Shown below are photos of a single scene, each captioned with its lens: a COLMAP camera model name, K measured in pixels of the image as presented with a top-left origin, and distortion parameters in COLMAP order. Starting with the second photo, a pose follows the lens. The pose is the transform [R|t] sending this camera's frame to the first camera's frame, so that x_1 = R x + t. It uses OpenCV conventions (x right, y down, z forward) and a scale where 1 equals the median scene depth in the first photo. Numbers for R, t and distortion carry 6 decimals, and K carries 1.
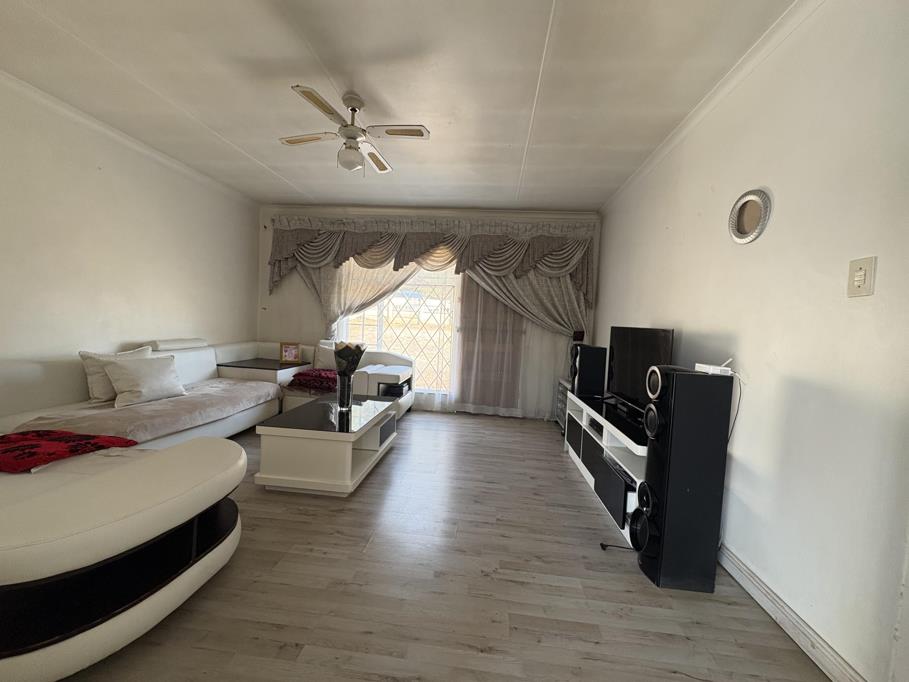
lens RADIAL K [[362.2, 0, 453.1], [0, 362.2, 344.4], [0, 0, 1]] dist [0.001470, 0.000017]
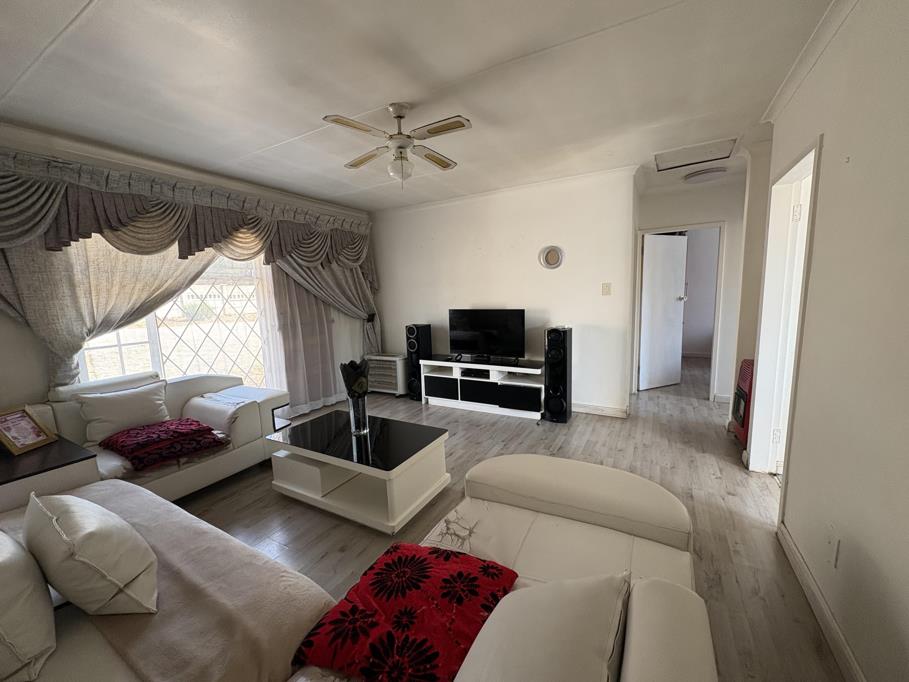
lens RADIAL K [[362.2, 0, 457.2], [0, 362.2, 339.9], [0, 0, 1]] dist [0.001470, 0.000017]
pose [[0.390696, -0.185645, 0.901606, -0.616309], [0.108252, 0.981923, 0.155273, -0.103260], [-0.914132, 0.036936, 0.403730, 0.252326]]
